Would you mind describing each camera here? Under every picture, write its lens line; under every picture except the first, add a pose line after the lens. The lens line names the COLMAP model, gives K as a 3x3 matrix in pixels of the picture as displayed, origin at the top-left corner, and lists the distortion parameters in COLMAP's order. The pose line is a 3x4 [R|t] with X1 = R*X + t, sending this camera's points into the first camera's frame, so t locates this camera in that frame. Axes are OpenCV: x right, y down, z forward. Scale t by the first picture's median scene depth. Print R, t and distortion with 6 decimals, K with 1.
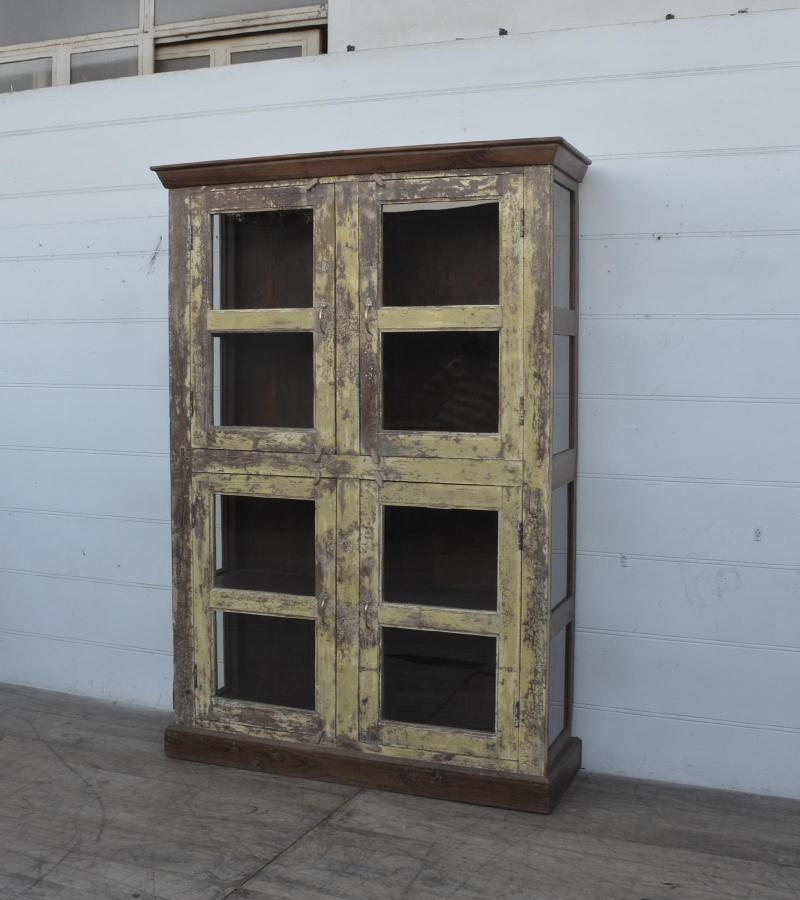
lens RADIAL K [[1337.6, 0, 386.6], [0, 1337.6, 387.8], [0, 0, 1]] dist [-0.107772, 0.000000]
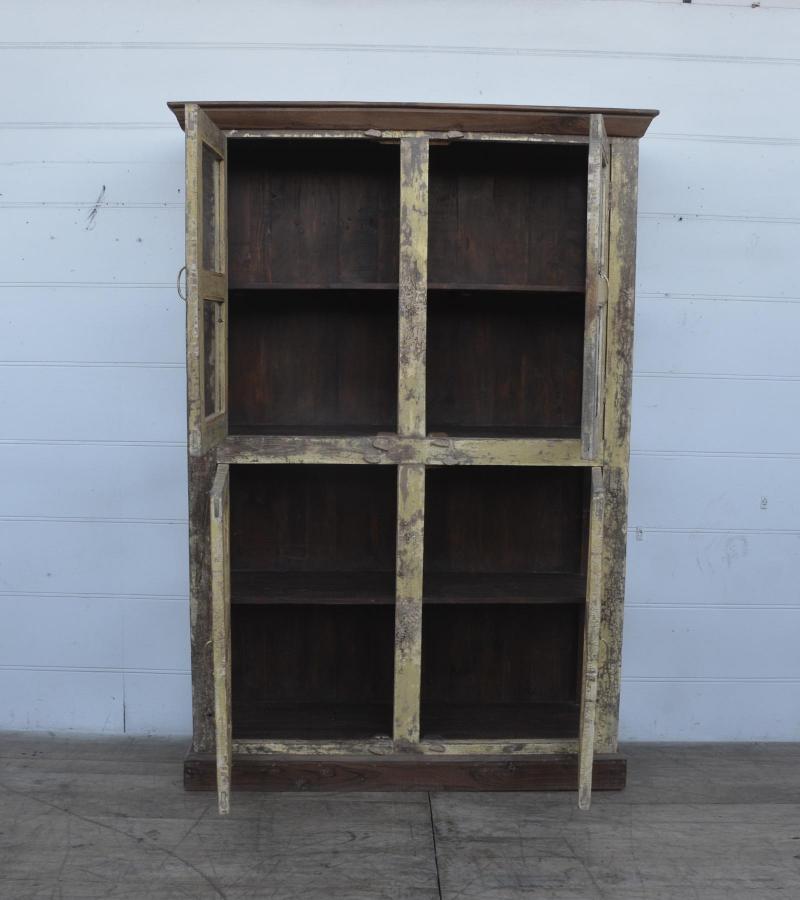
lens RADIAL K [[1240.4, 0, 373.2], [0, 1240.4, 452.5], [0, 0, 1]] dist [-0.104082, 0.000000]
pose [[0.894897, -0.033128, 0.445041, -0.434548], [-0.000547, 0.997159, 0.075328, -0.004536], [-0.446272, -0.067654, 0.892336, 0.252881]]
